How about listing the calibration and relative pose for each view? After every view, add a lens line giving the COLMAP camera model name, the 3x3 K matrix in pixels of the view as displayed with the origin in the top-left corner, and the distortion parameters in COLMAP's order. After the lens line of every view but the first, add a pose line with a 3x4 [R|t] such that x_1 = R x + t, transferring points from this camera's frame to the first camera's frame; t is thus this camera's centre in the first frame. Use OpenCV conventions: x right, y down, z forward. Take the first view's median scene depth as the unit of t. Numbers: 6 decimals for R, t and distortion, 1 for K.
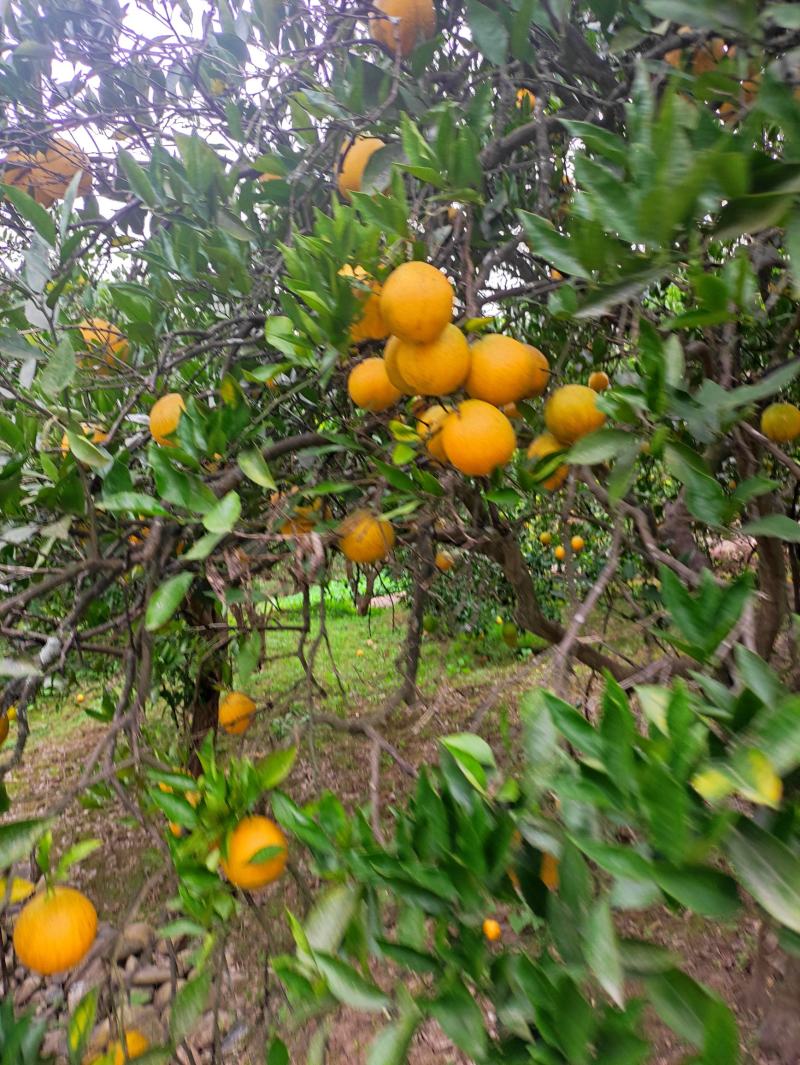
lens RADIAL K [[771.9, 0, 400.0], [0, 771.9, 532.5], [0, 0, 1]] dist [0.009680, 0.004586]
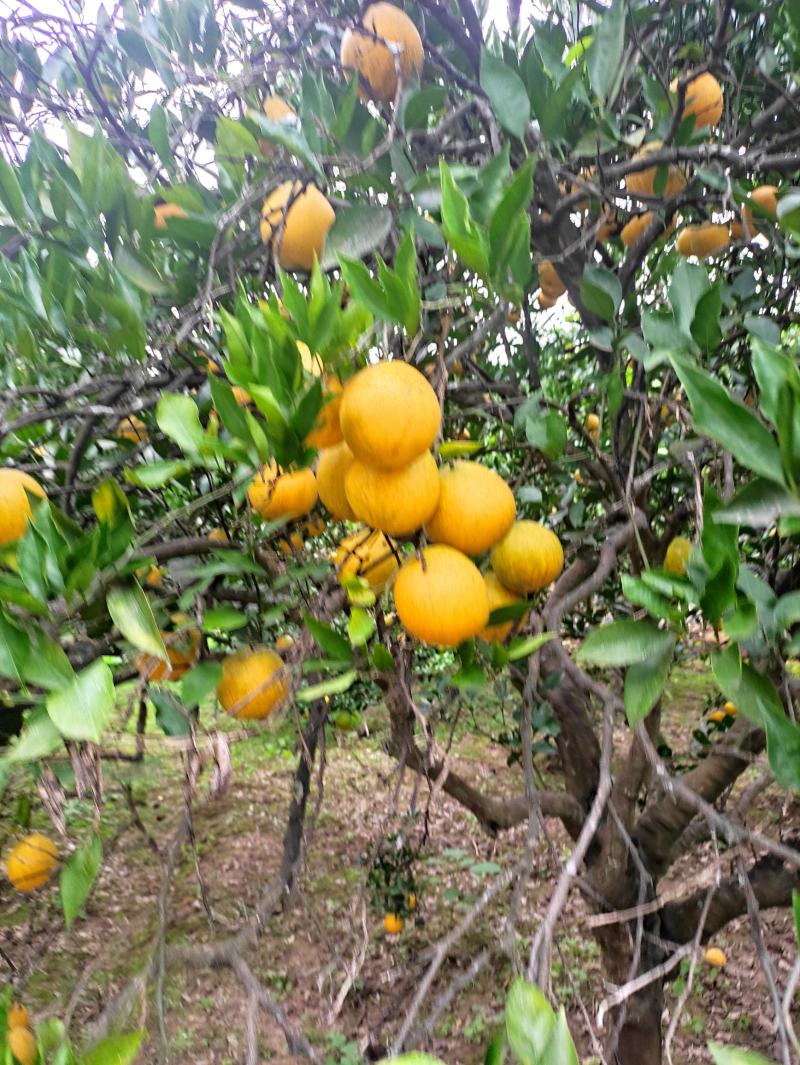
lens RADIAL K [[771.9, 0, 400.0], [0, 771.9, 532.5], [0, 0, 1]] dist [0.009680, 0.004586]
pose [[0.969362, 0.103199, 0.222906, -0.074935], [-0.086087, 0.992639, -0.085189, -0.075727], [-0.230057, 0.063390, 0.971110, 0.173564]]
